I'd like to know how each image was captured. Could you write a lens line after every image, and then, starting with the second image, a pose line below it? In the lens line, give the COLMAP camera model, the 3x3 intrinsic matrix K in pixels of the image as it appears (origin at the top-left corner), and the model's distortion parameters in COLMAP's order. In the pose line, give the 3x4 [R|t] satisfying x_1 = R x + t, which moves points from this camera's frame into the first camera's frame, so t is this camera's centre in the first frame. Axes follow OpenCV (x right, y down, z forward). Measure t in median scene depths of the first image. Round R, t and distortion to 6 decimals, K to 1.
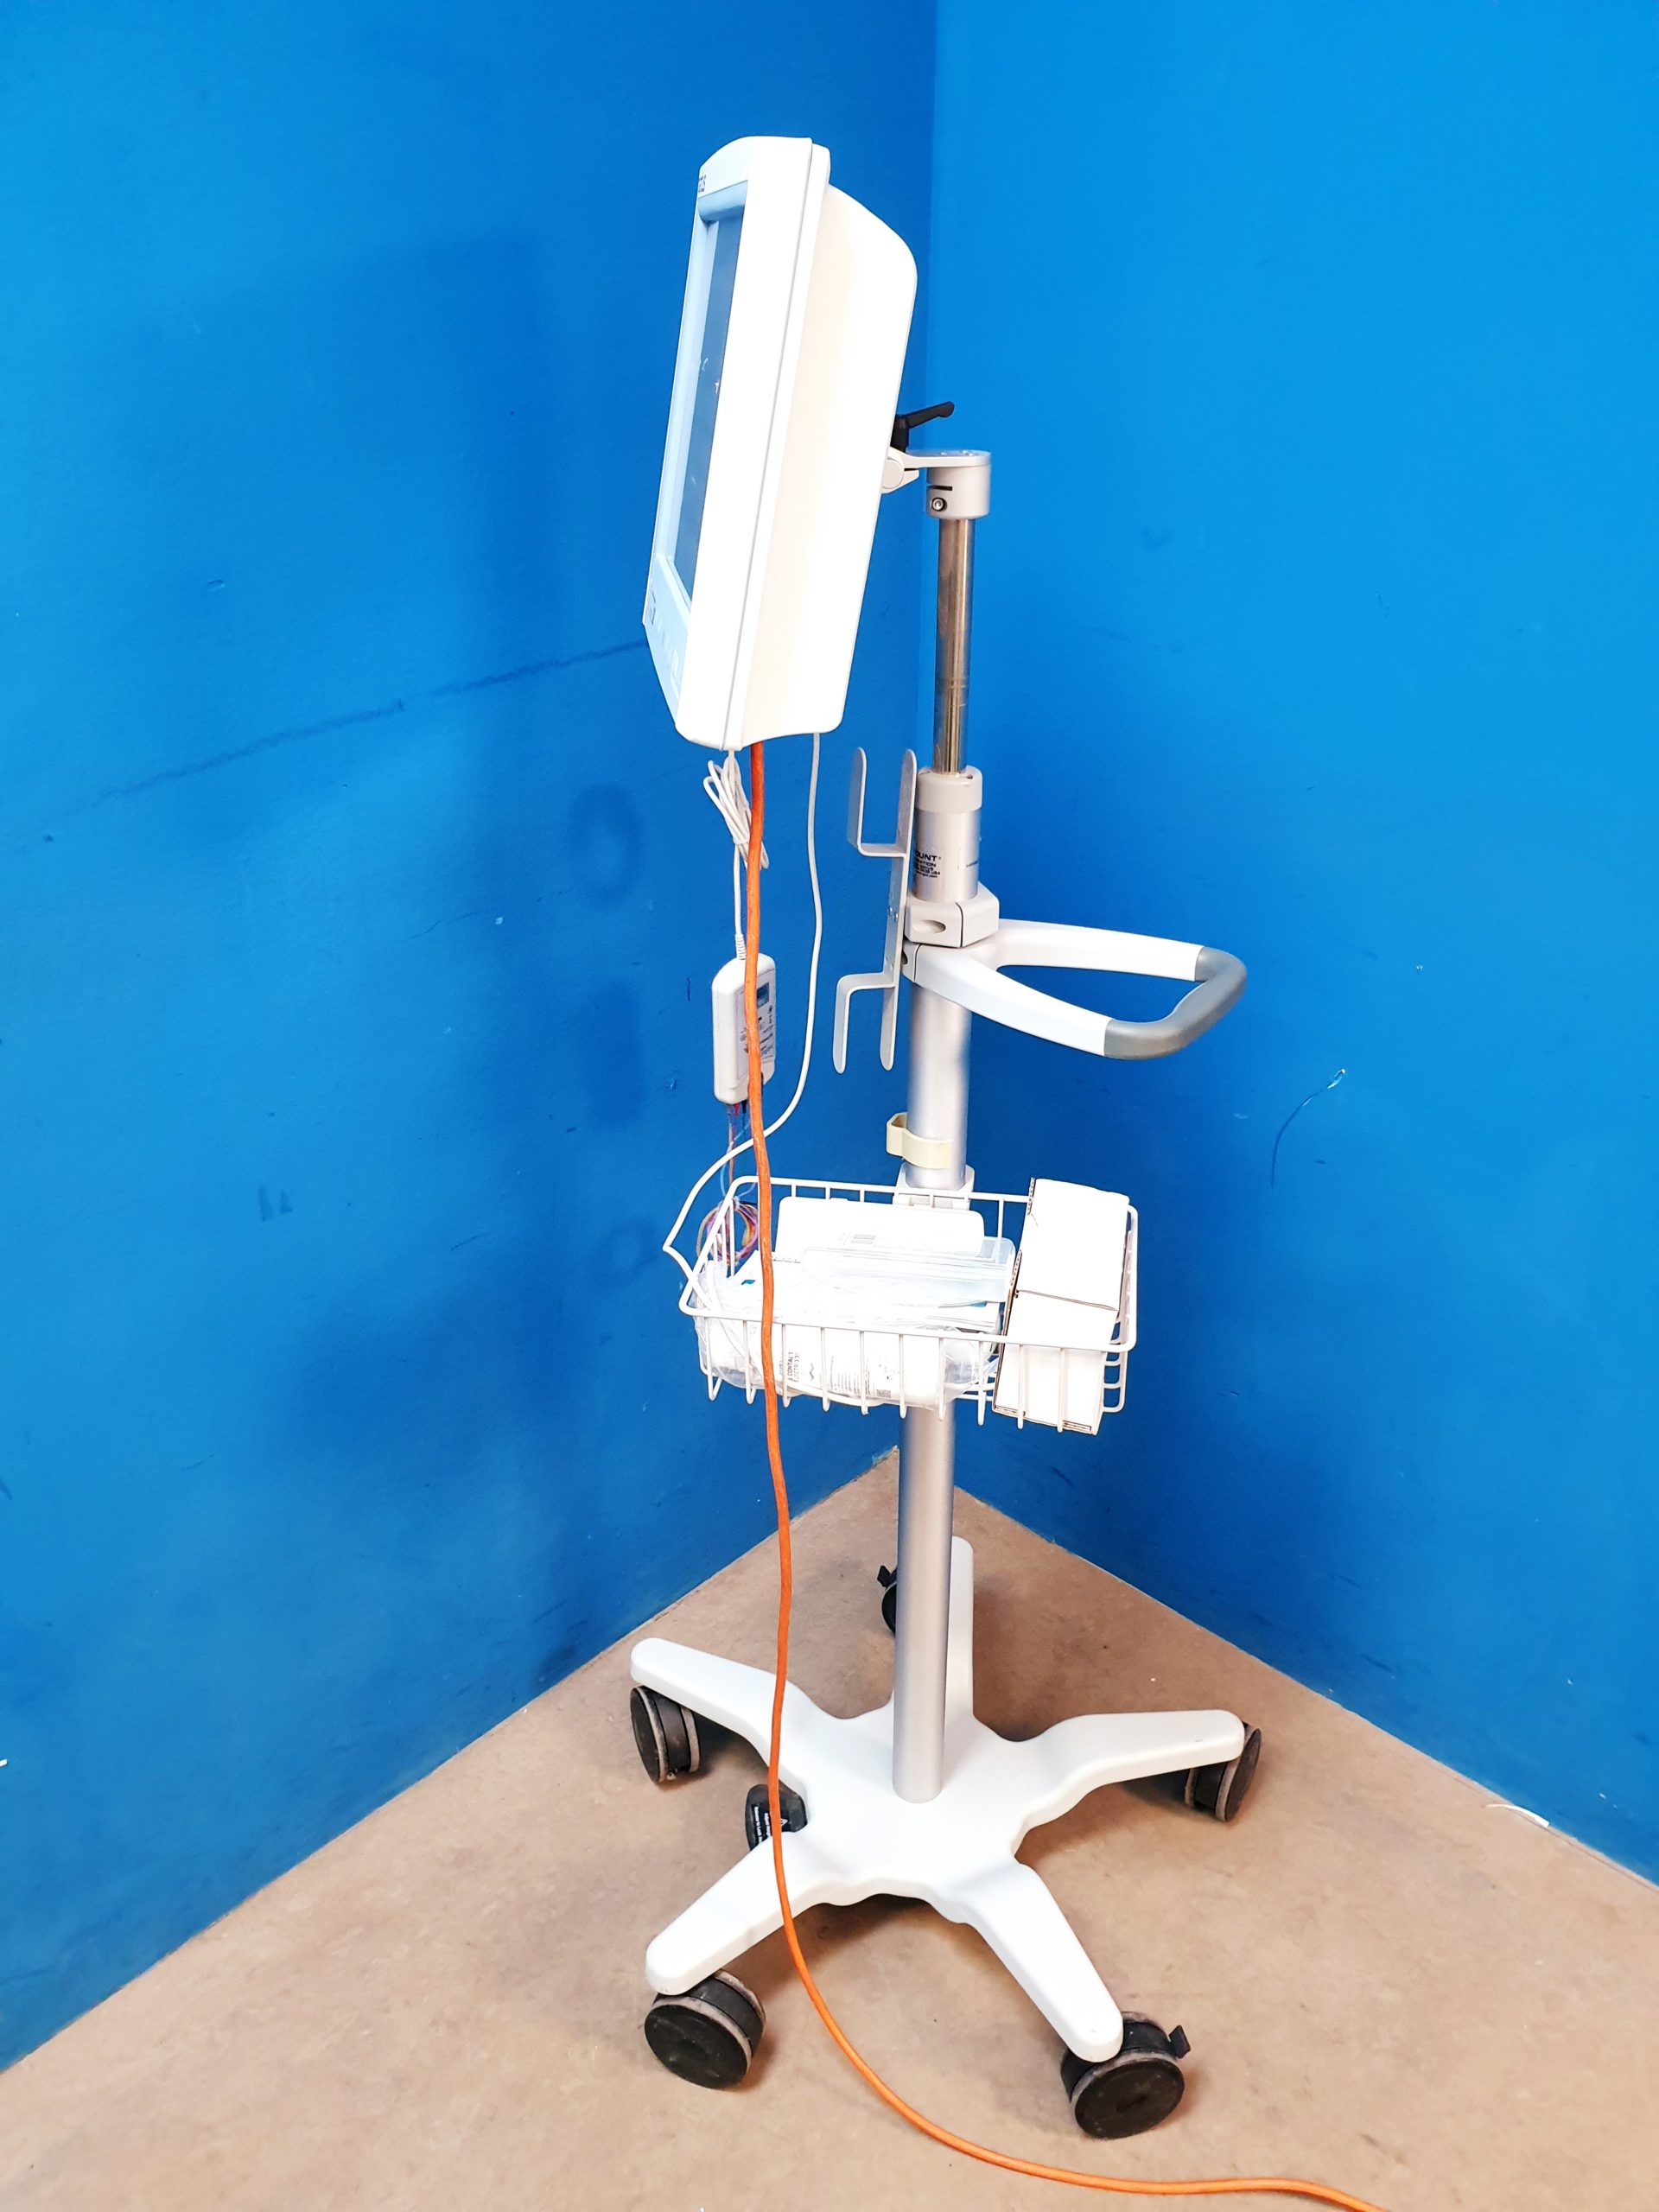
lens RADIAL K [[1698.3, 0, 867.2], [0, 1698.3, 1108.2], [0, 0, 1]] dist [-0.002951, 0.054472]
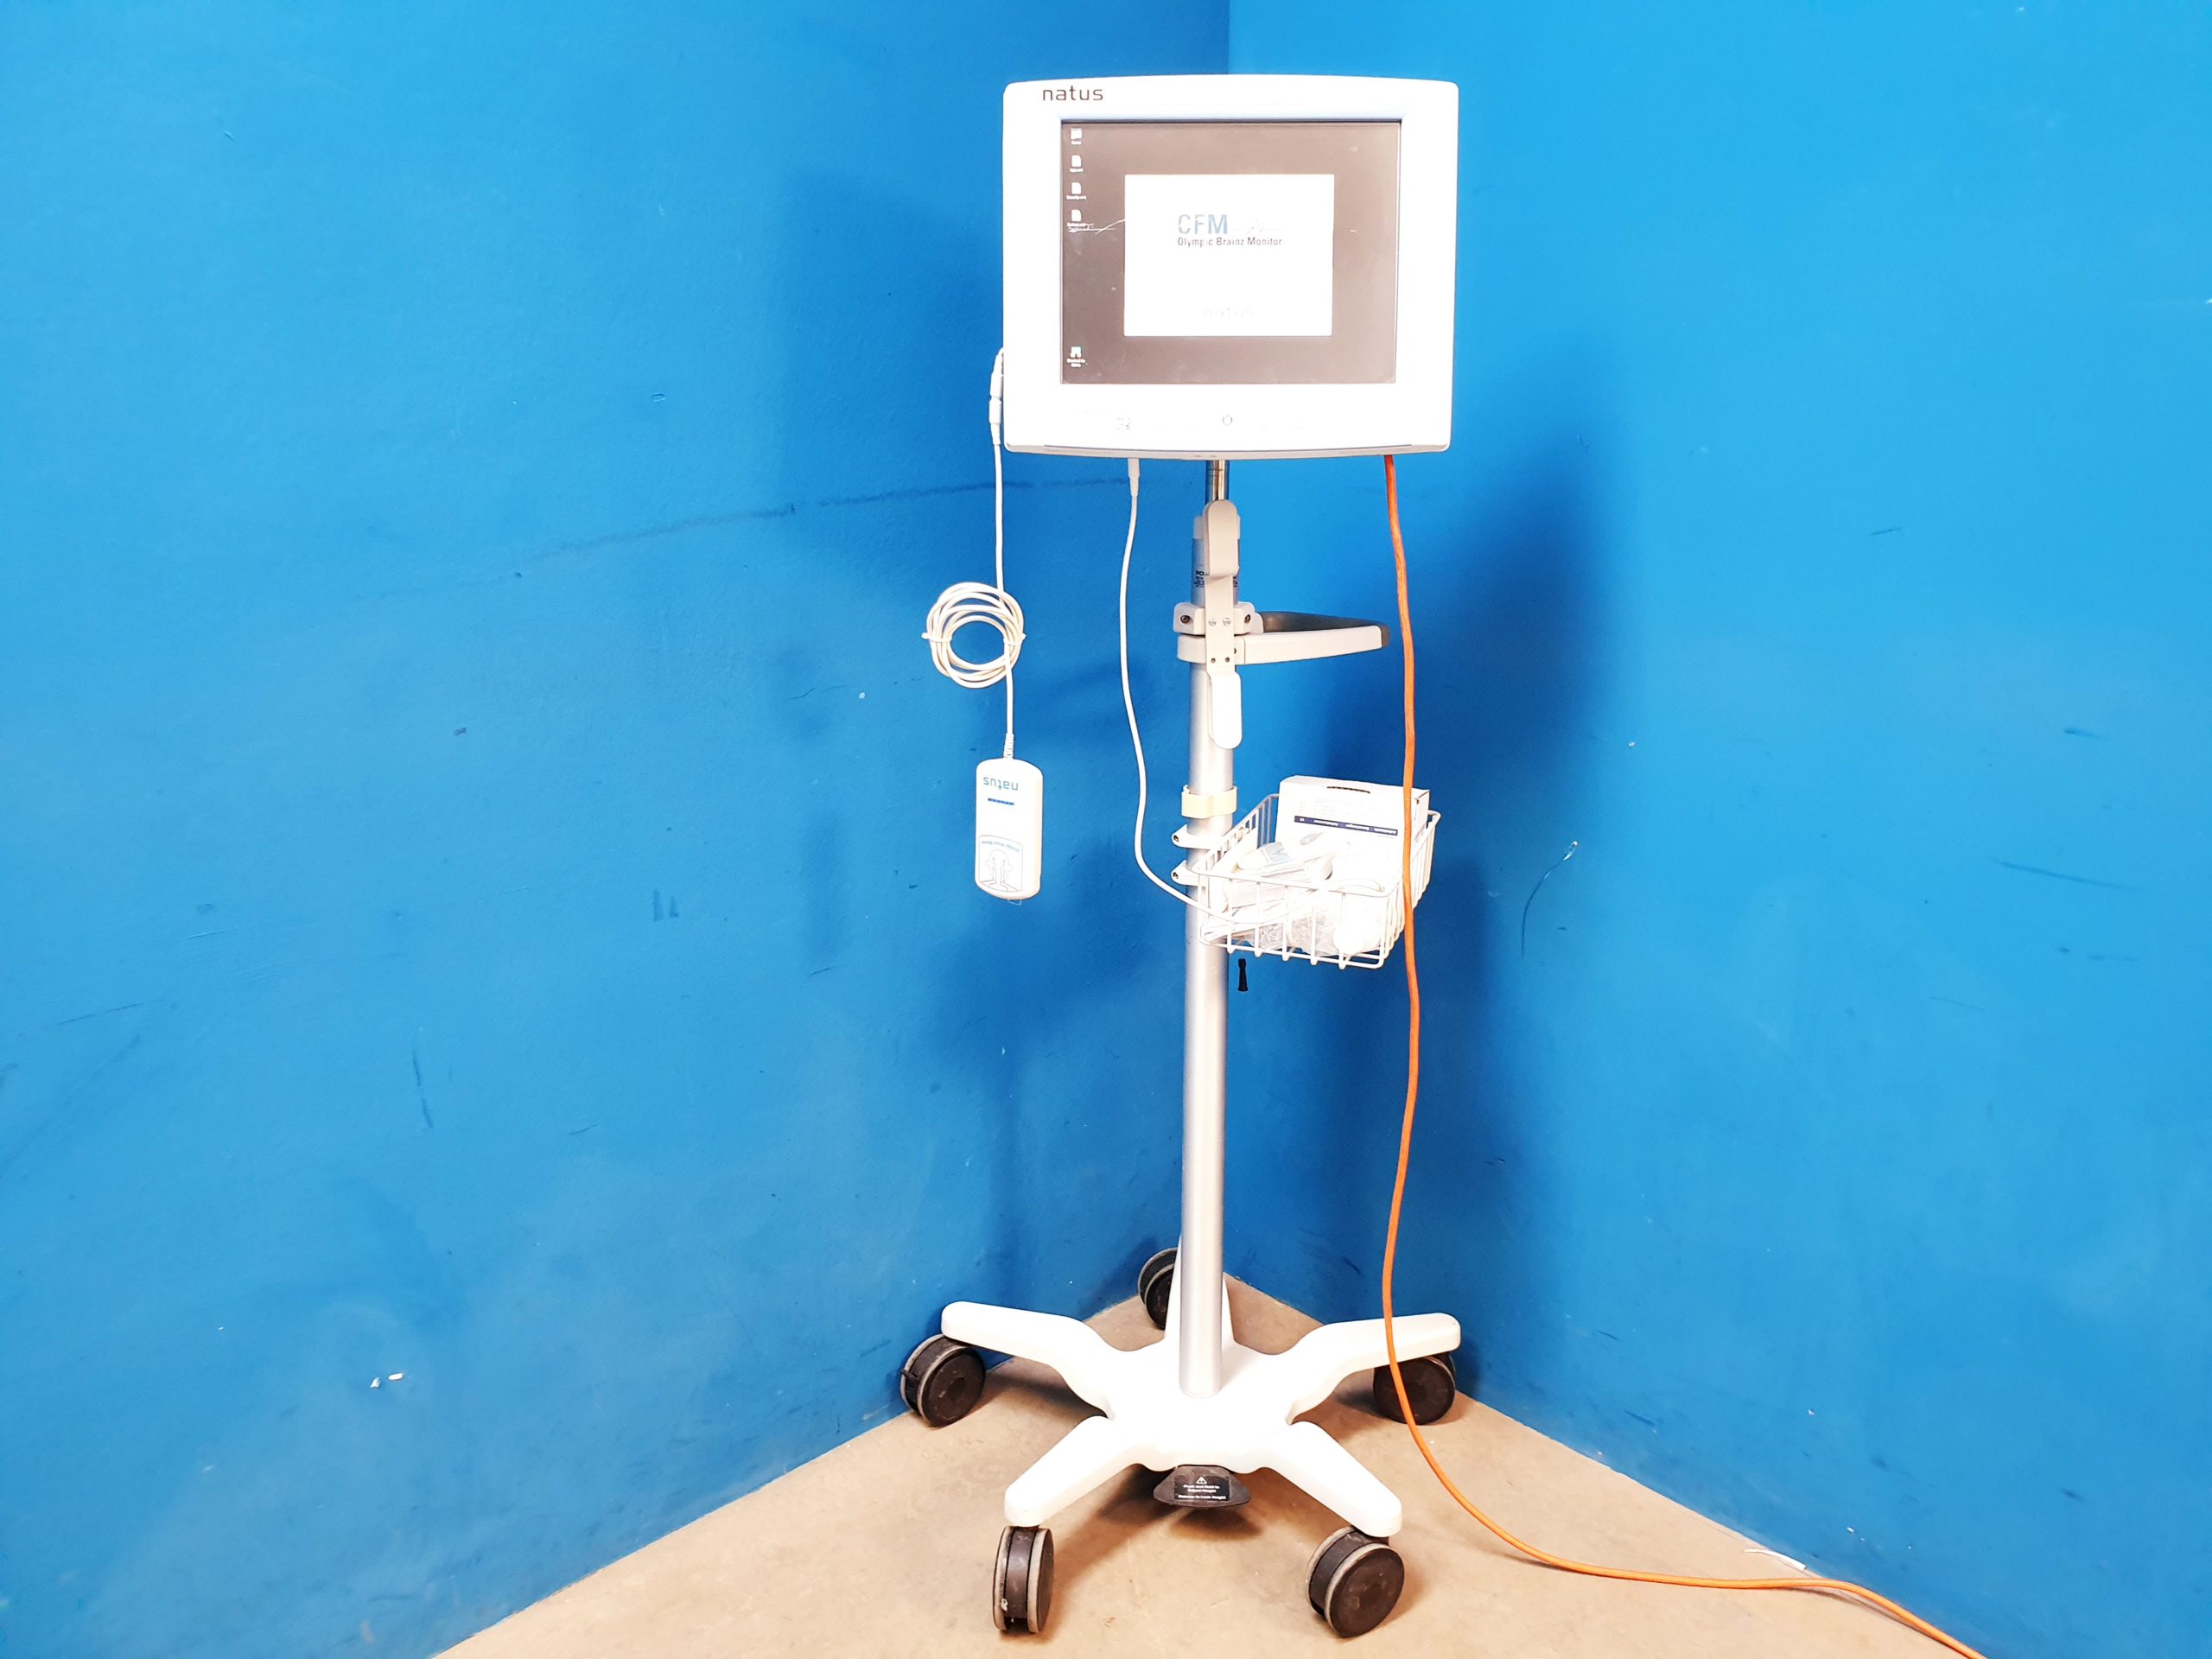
lens RADIAL K [[1688.9, 0, 1134.3], [0, 1688.9, 827.0], [0, 0, 1]] dist [0.037019, -0.002515]
pose [[0.998324, 0.009346, -0.057113, 0.046130], [-0.020204, 0.981067, -0.192613, 0.198716], [0.054232, 0.193444, 0.979611, -0.151954]]
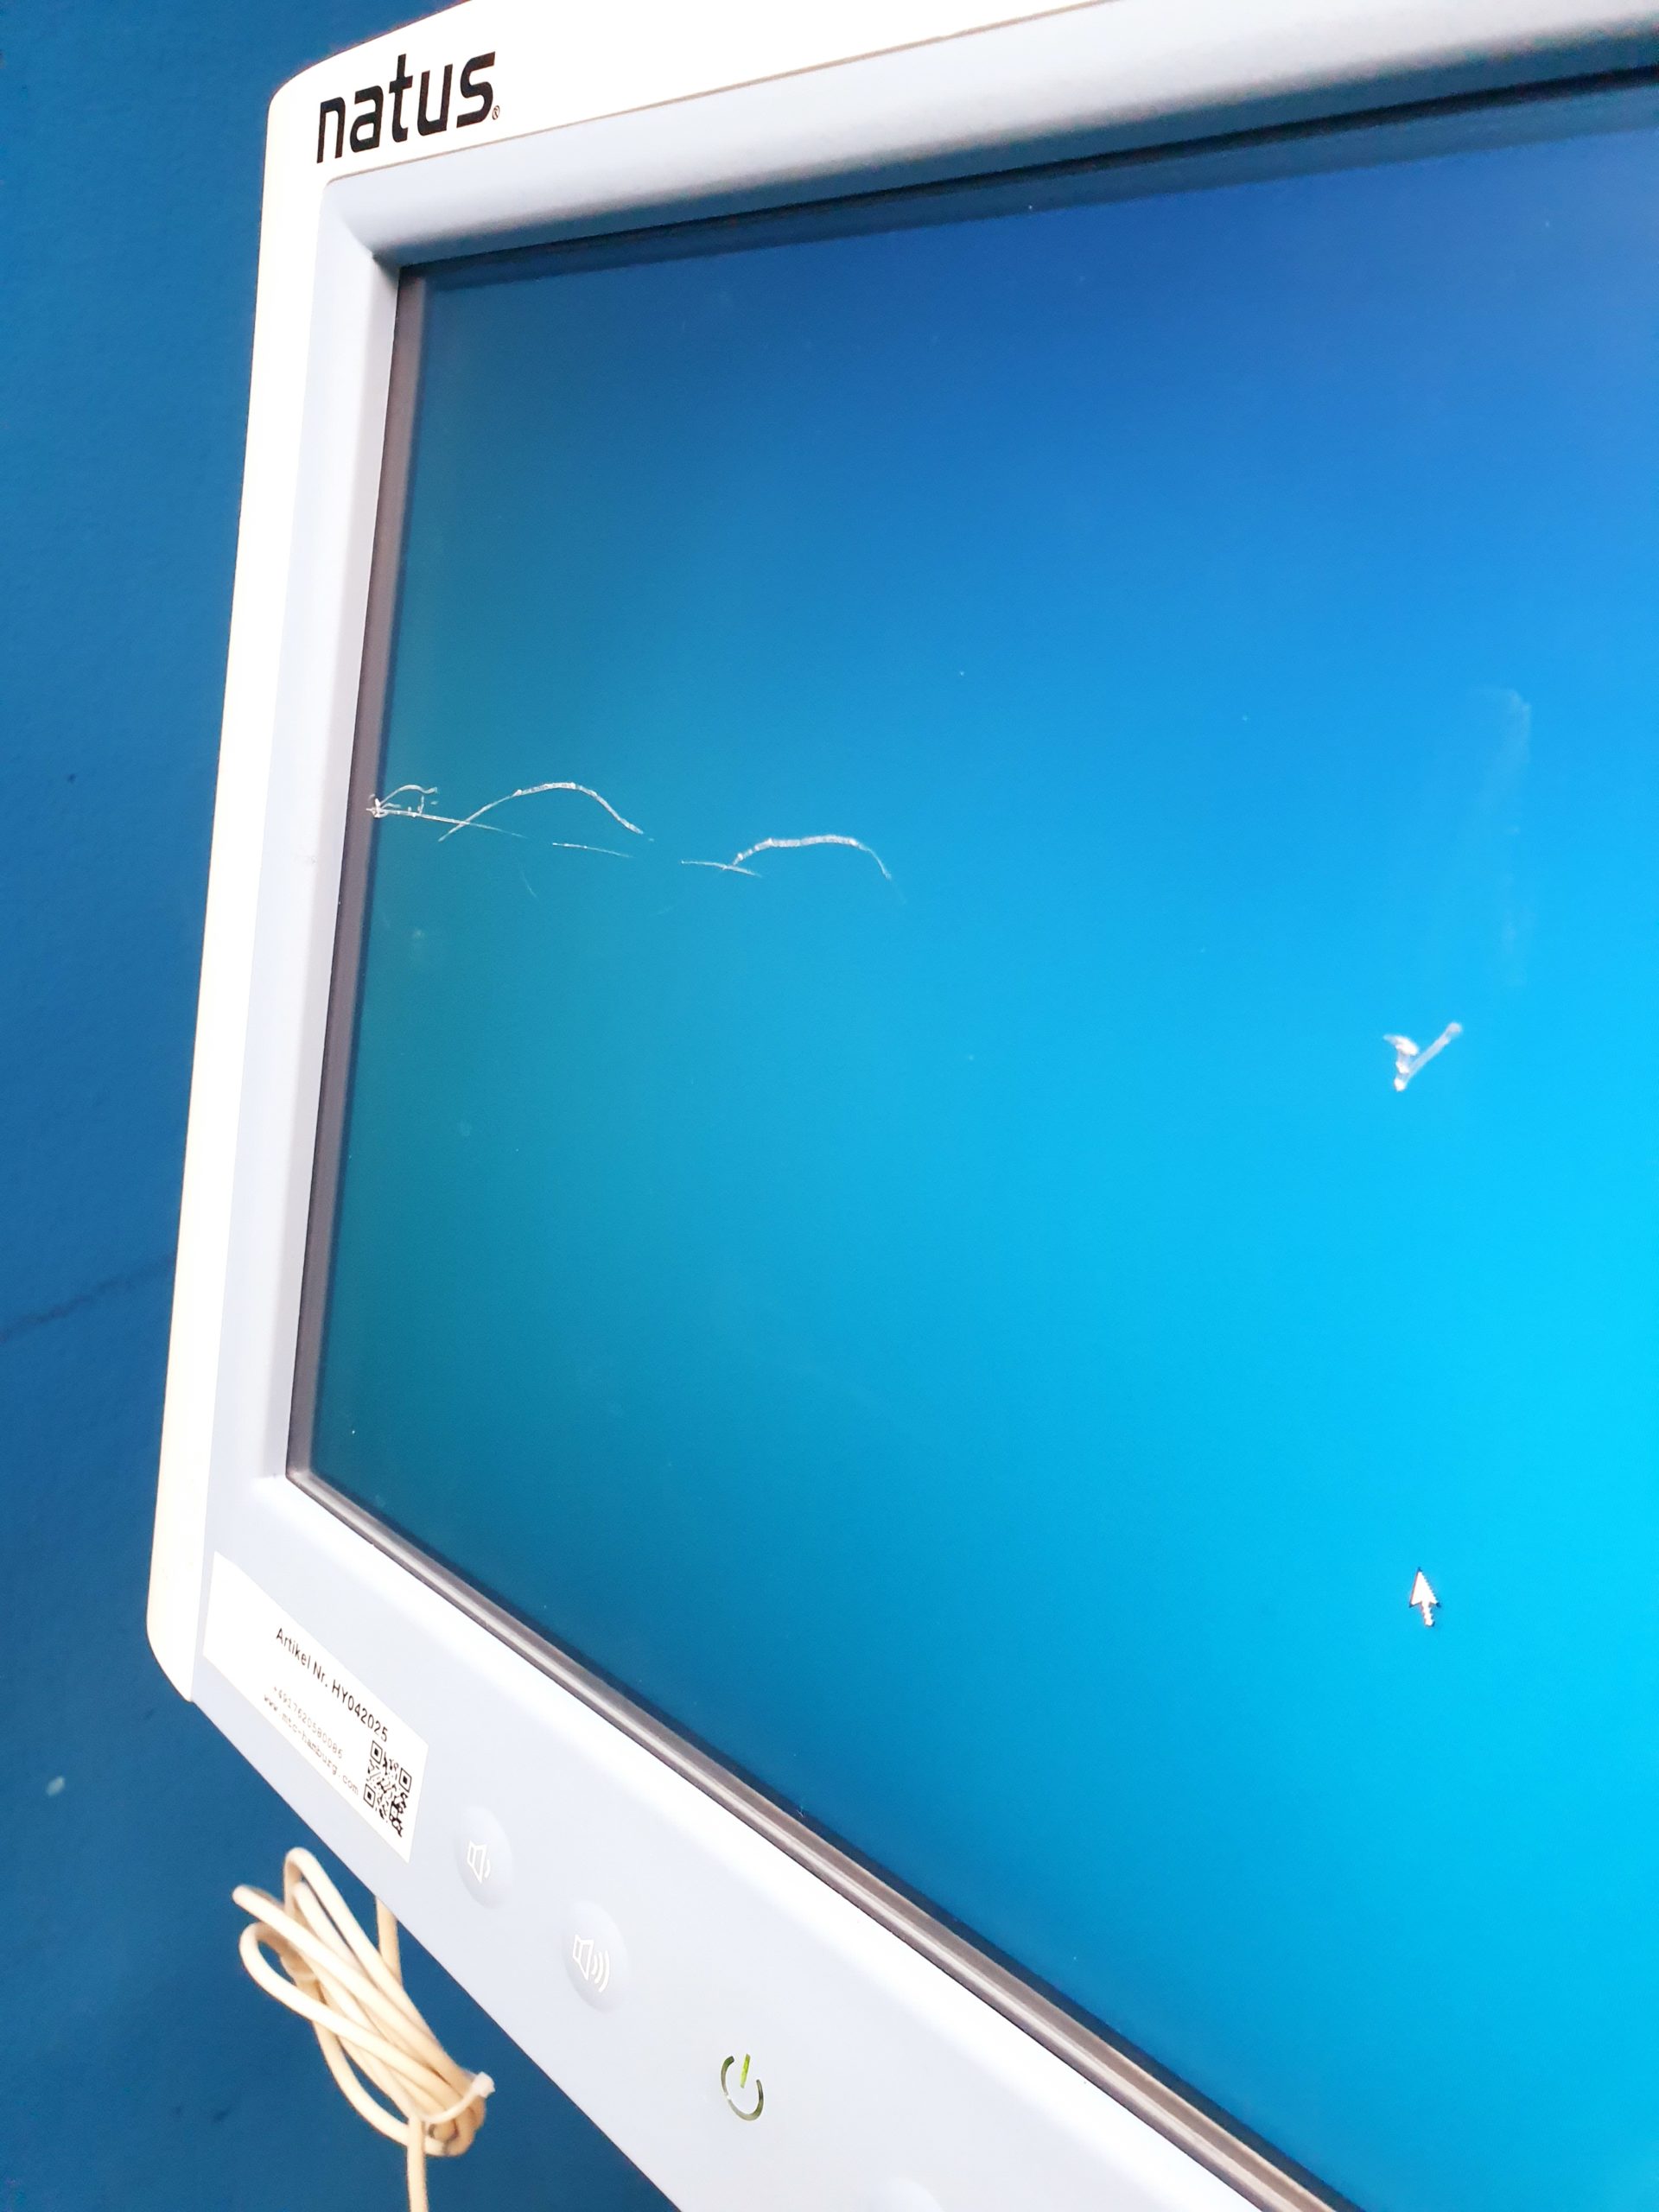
lens RADIAL K [[1844.0, 0, 779.4], [0, 1844.0, 1139.6], [0, 0, 1]] dist [-0.004756, 0.001908]
pose [[0.652953, 0.249442, -0.715144, 0.139025], [-0.345637, 0.938295, 0.011698, -0.281254], [0.673934, 0.239542, 0.698879, 0.586830]]
